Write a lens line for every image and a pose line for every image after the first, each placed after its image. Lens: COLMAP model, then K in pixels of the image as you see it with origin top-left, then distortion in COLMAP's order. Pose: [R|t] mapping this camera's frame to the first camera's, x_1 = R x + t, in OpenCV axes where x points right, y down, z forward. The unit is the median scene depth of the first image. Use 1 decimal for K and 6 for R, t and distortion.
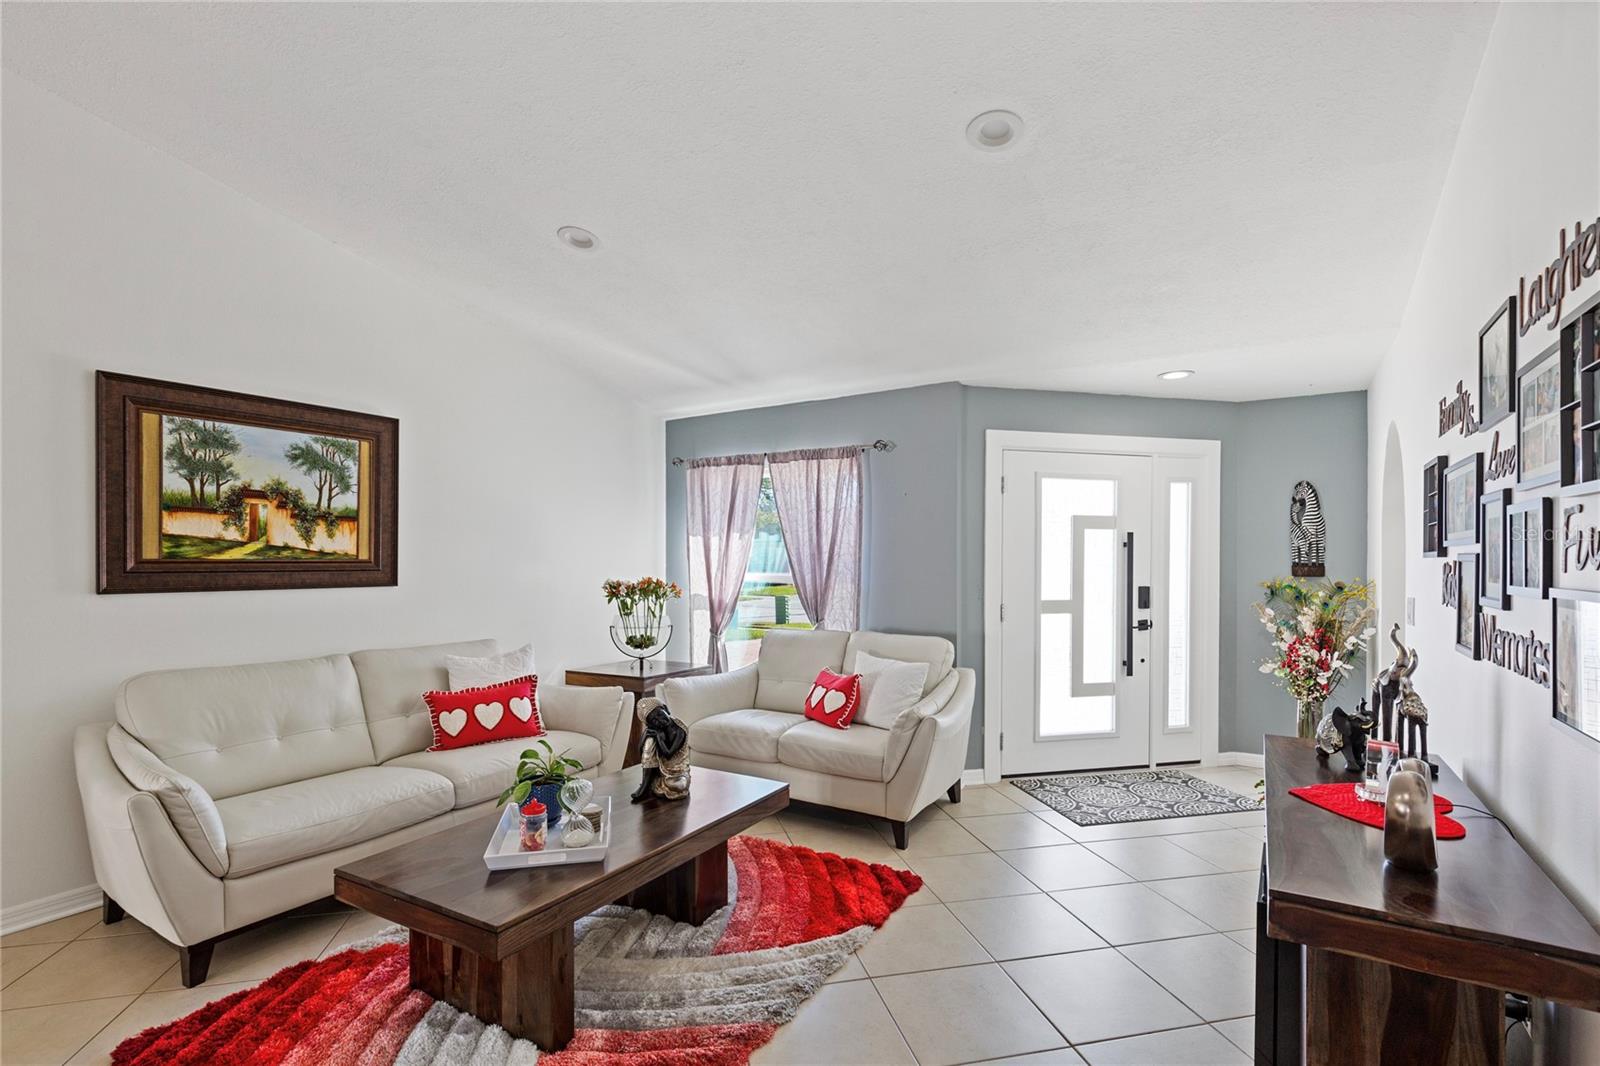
lens RADIAL K [[754.0, 0, 802.3], [0, 754.0, 559.9], [0, 0, 1]] dist [0.002656, 0.000310]
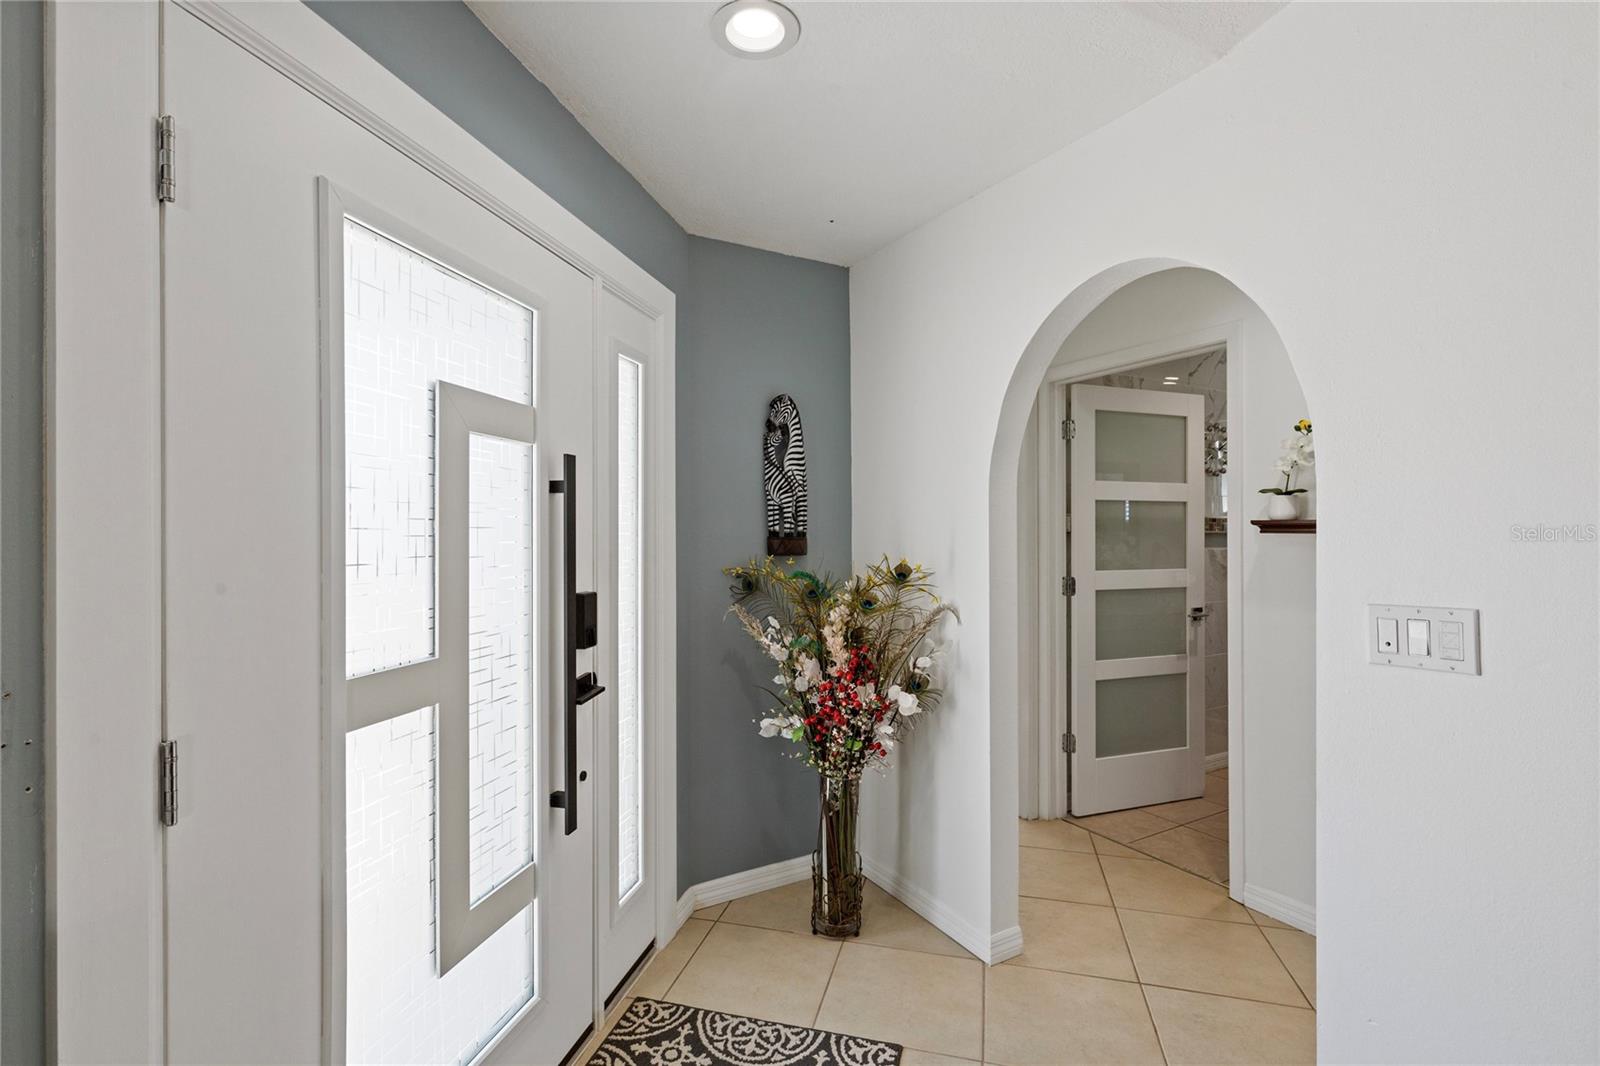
lens RADIAL K [[723.3, 0, 790.7], [0, 723.3, 535.7], [0, 0, 1]] dist [0.002785, 0.000703]
pose [[0.470325, -0.008033, 0.882457, 0.165273], [0.006892, 0.999962, 0.005429, 0.003292], [-0.882466, 0.003528, 0.470362, 0.732712]]
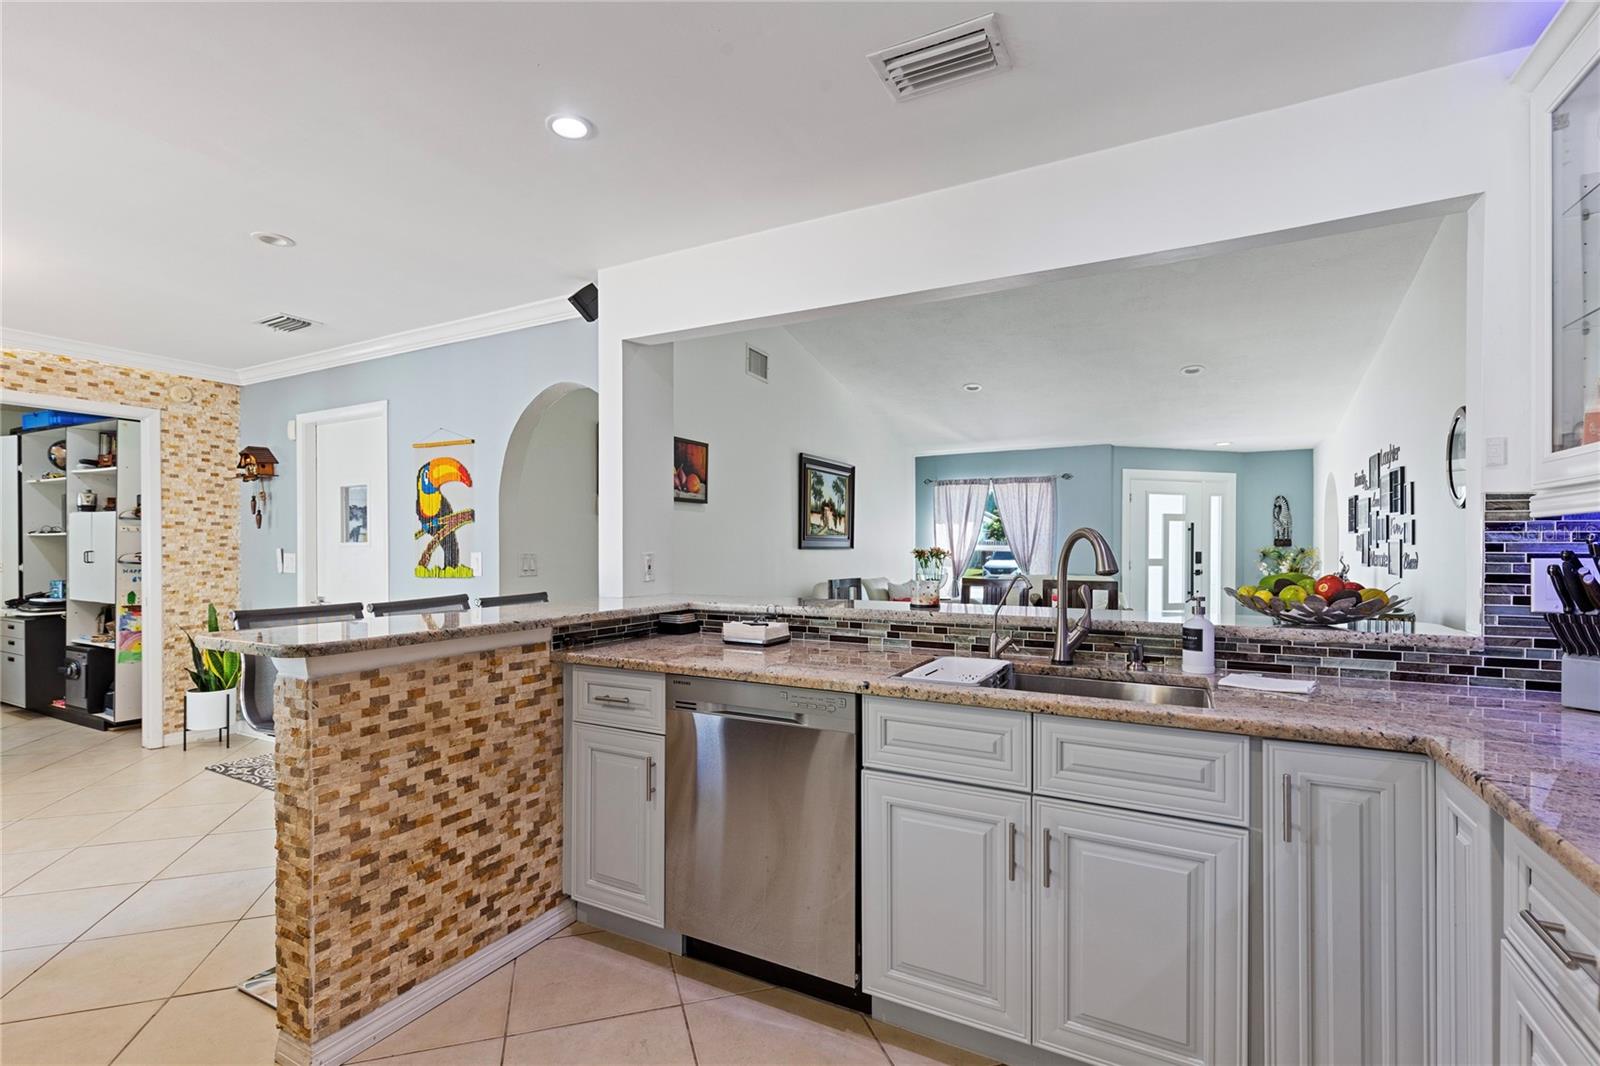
lens RADIAL K [[731.0, 0, 783.6], [0, 731.0, 544.2], [0, 0, 1]] dist [0.002984, 0.000009]
pose [[0.998303, -0.000149, 0.058237, -0.696035], [0.000331, 0.999995, -0.003114, 0.022749], [-0.058236, 0.003128, 0.998298, -0.771272]]
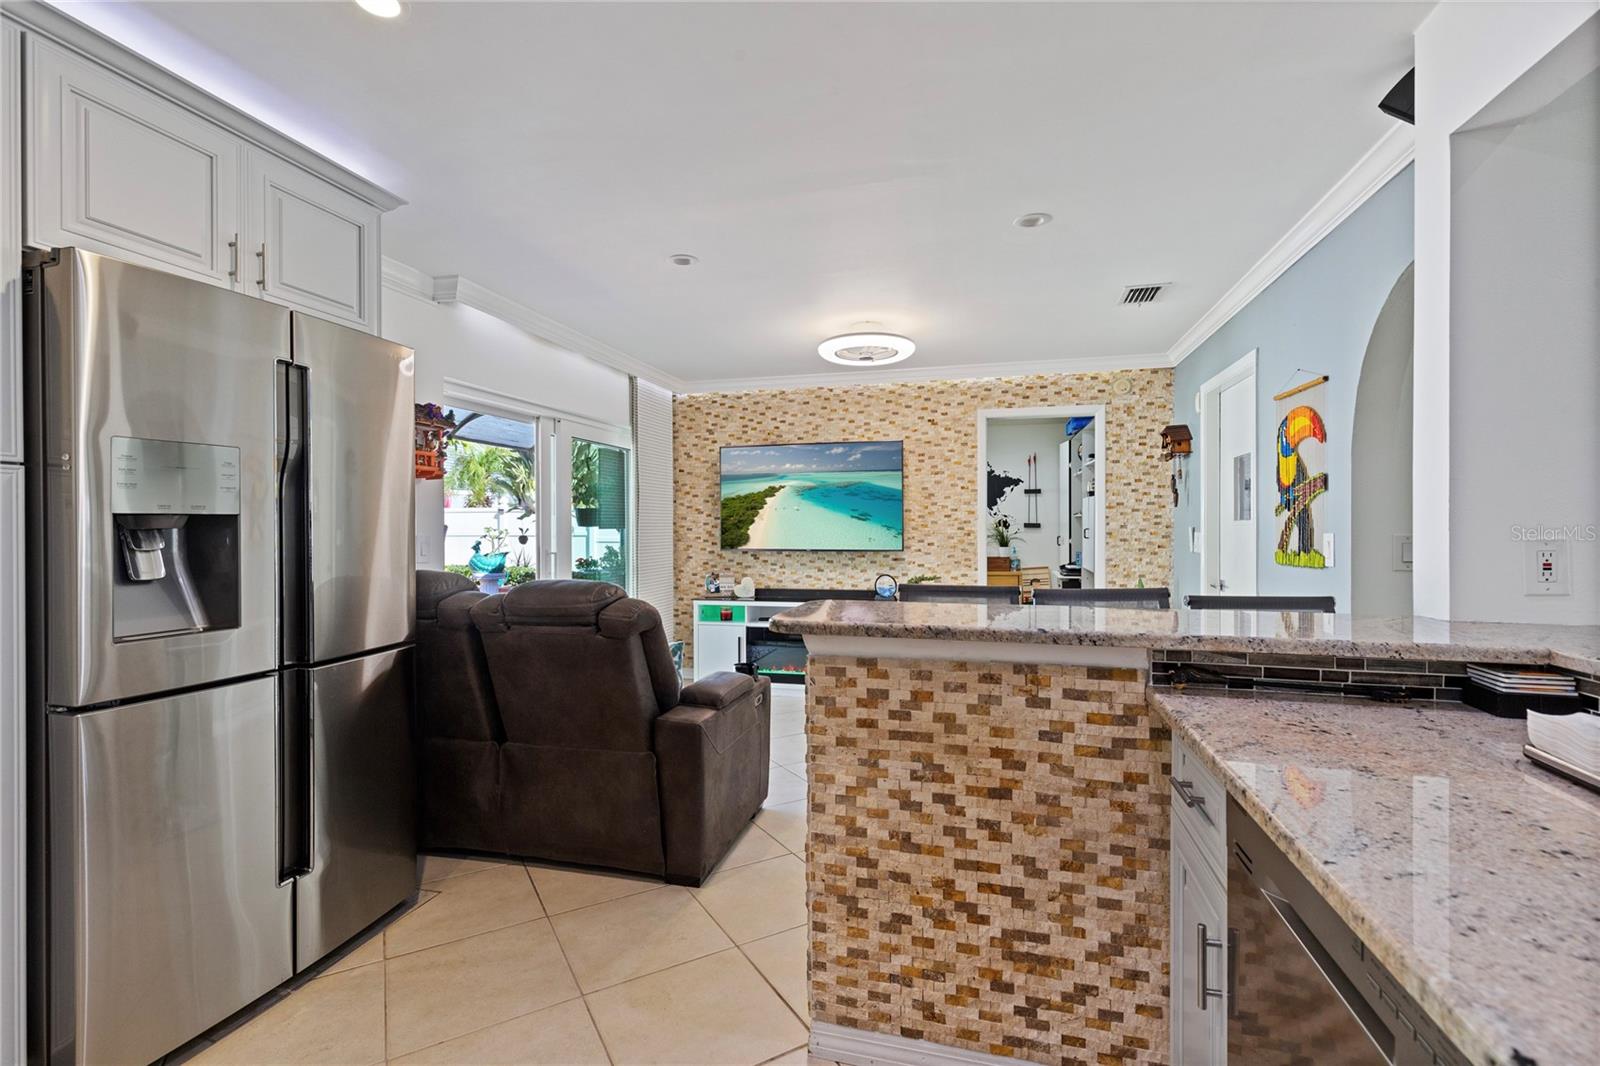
lens RADIAL K [[717.4, 0, 795.2], [0, 717.4, 522.9], [0, 0, 1]] dist [0.006047, 0.000235]
pose [[0.293618, -0.002818, -0.955919, -0.567314], [-0.000537, 0.999995, -0.003113, 0.023144], [0.955923, 0.001427, 0.293615, -0.509230]]
